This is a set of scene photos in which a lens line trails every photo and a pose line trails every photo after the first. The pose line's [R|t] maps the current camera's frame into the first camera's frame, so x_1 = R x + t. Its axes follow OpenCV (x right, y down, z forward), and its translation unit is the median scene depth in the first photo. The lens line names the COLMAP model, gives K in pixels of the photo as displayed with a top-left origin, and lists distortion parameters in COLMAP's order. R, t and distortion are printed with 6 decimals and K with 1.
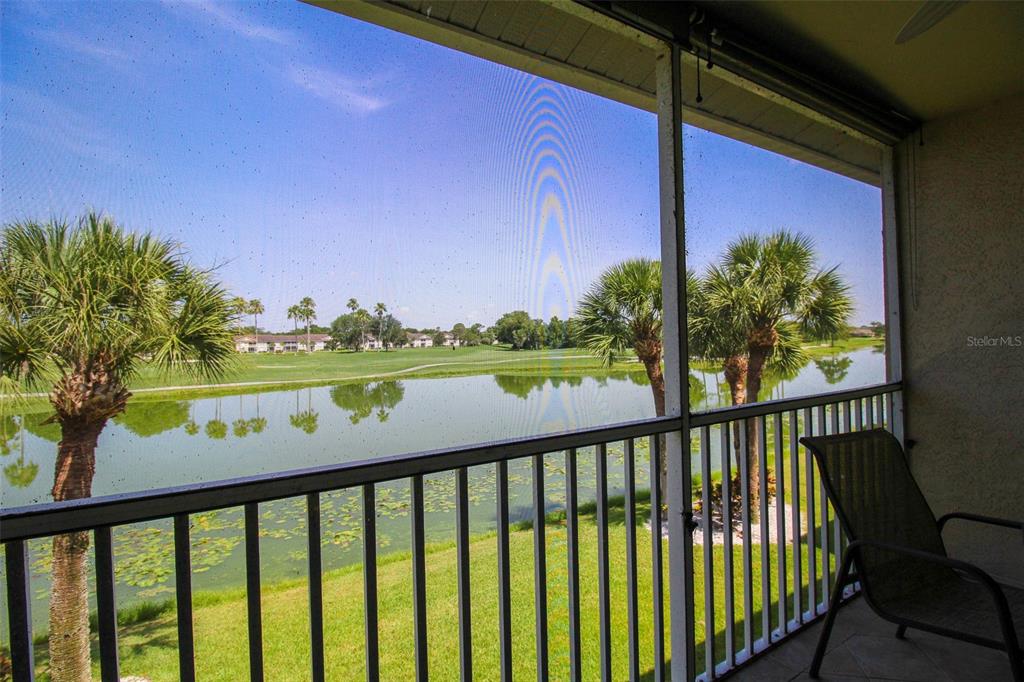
lens RADIAL K [[481.0, 0, 520.7], [0, 481.0, 339.6], [0, 0, 1]] dist [-0.000714, -0.011727]
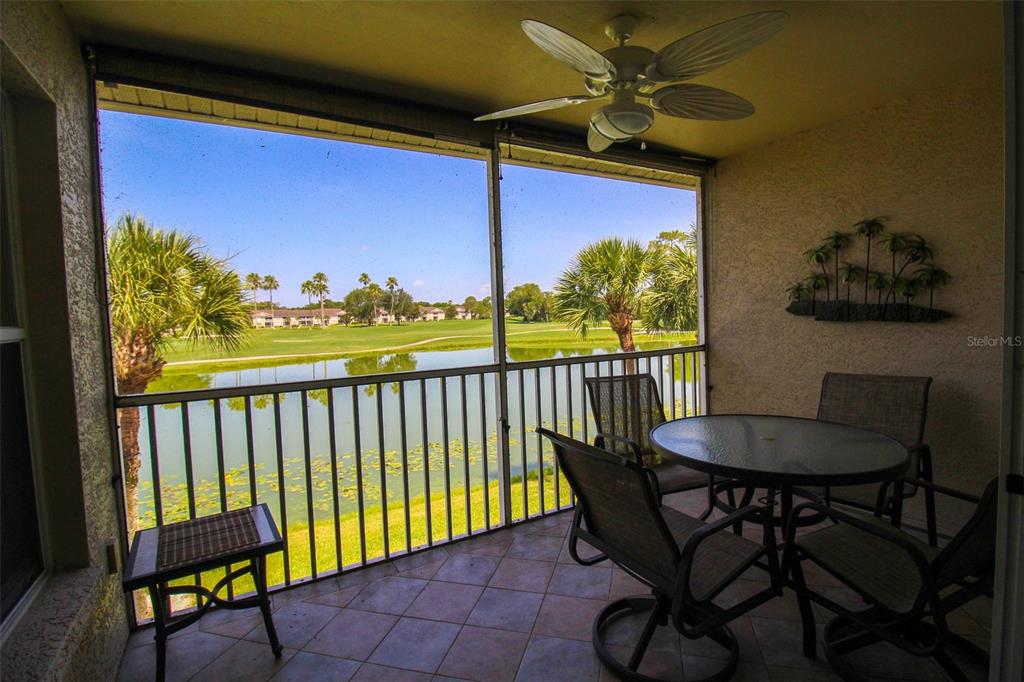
lens RADIAL K [[481.0, 0, 514.4], [0, 481.0, 338.7], [0, 0, 1]] dist [-0.000714, -0.011727]
pose [[0.999296, -0.007021, -0.036867, 0.123587], [0.009044, 0.998444, 0.055020, -0.005923], [0.036423, -0.055315, 0.997804, -0.189471]]
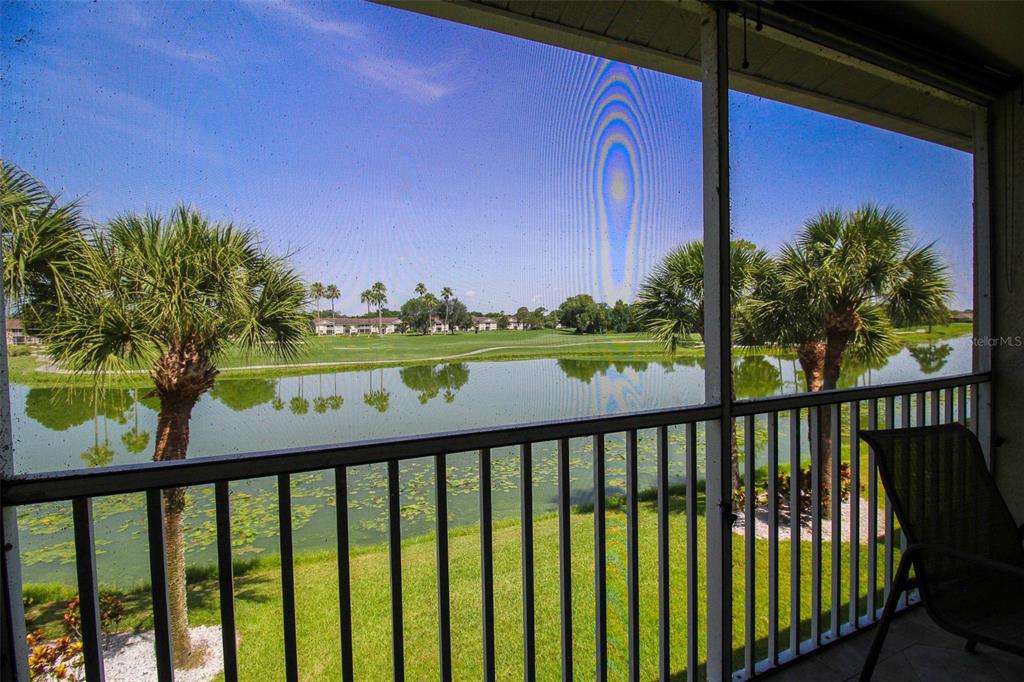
lens RADIAL K [[481.0, 0, 520.2], [0, 481.0, 340.1], [0, 0, 1]] dist [-0.000714, -0.011727]
pose [[0.991192, 0.008344, -0.132167, 0.017067], [-0.003726, 0.999375, 0.035148, -0.000069], [0.132378, -0.034346, 0.990604, 0.001818]]
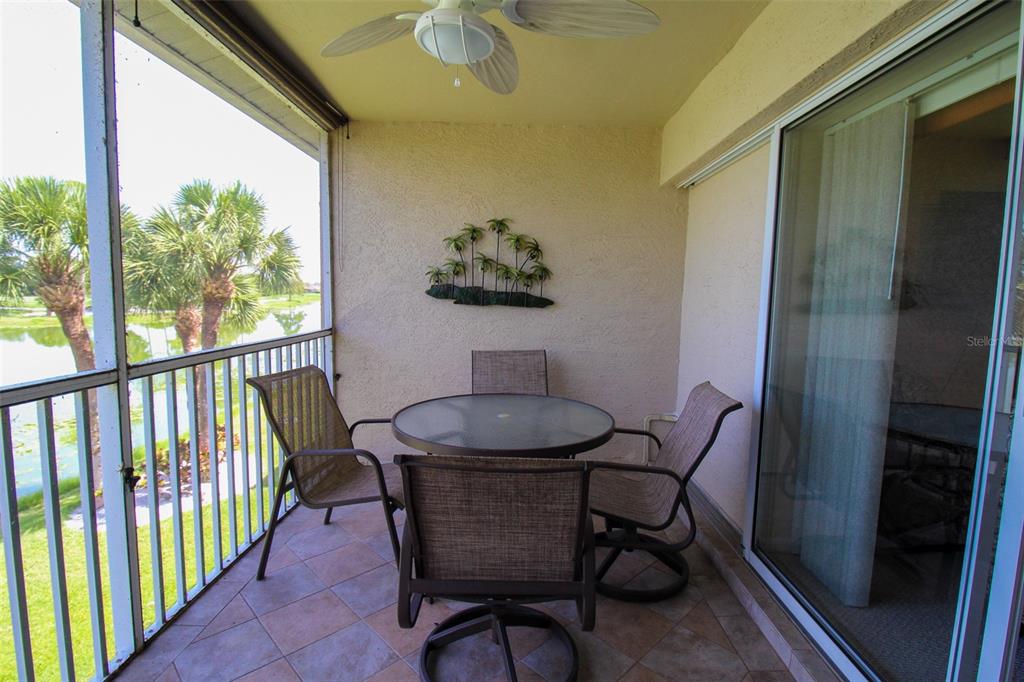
lens RADIAL K [[490.1, 0, 517.2], [0, 490.1, 339.1], [0, 0, 1]] dist [-0.000463, -0.011451]
pose [[0.531181, -0.041594, 0.846237, -0.012431], [-0.039315, 0.996508, 0.073658, 0.001462], [-0.846346, -0.072395, 0.527691, -0.037146]]
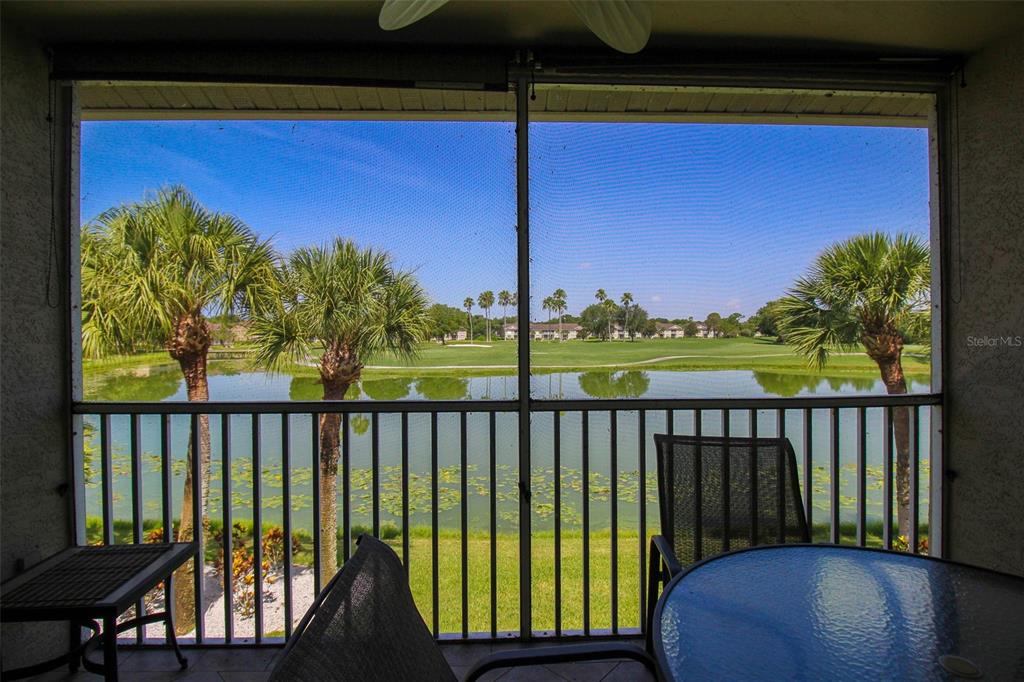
lens RADIAL K [[490.1, 0, 511.6], [0, 490.1, 340.1], [0, 0, 1]] dist [-0.000463, -0.011451]
pose [[0.869592, 0.024492, -0.493164, 0.248959], [-0.013780, 0.999584, 0.025344, -0.004682], [0.493579, -0.015244, 0.869567, -0.014612]]
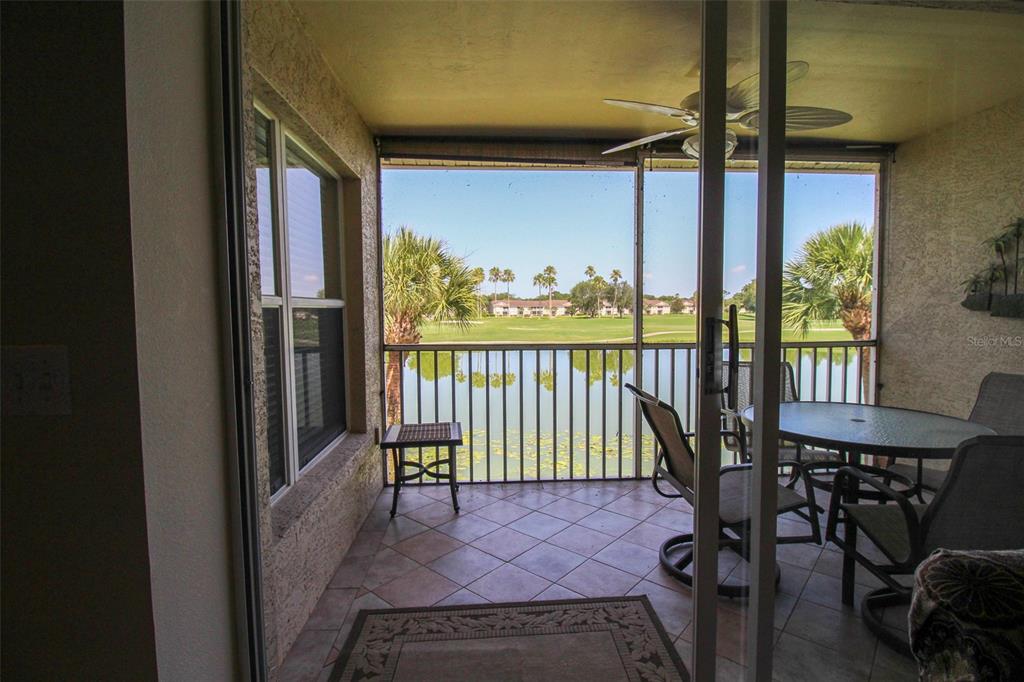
lens RADIAL K [[481.0, 0, 509.7], [0, 481.0, 341.3], [0, 0, 1]] dist [-0.000714, -0.011727]
pose [[0.877295, 0.048504, -0.477495, 0.231431], [-0.013438, 0.996973, 0.076584, 0.000740], [0.479764, -0.060770, 0.875290, -0.292165]]
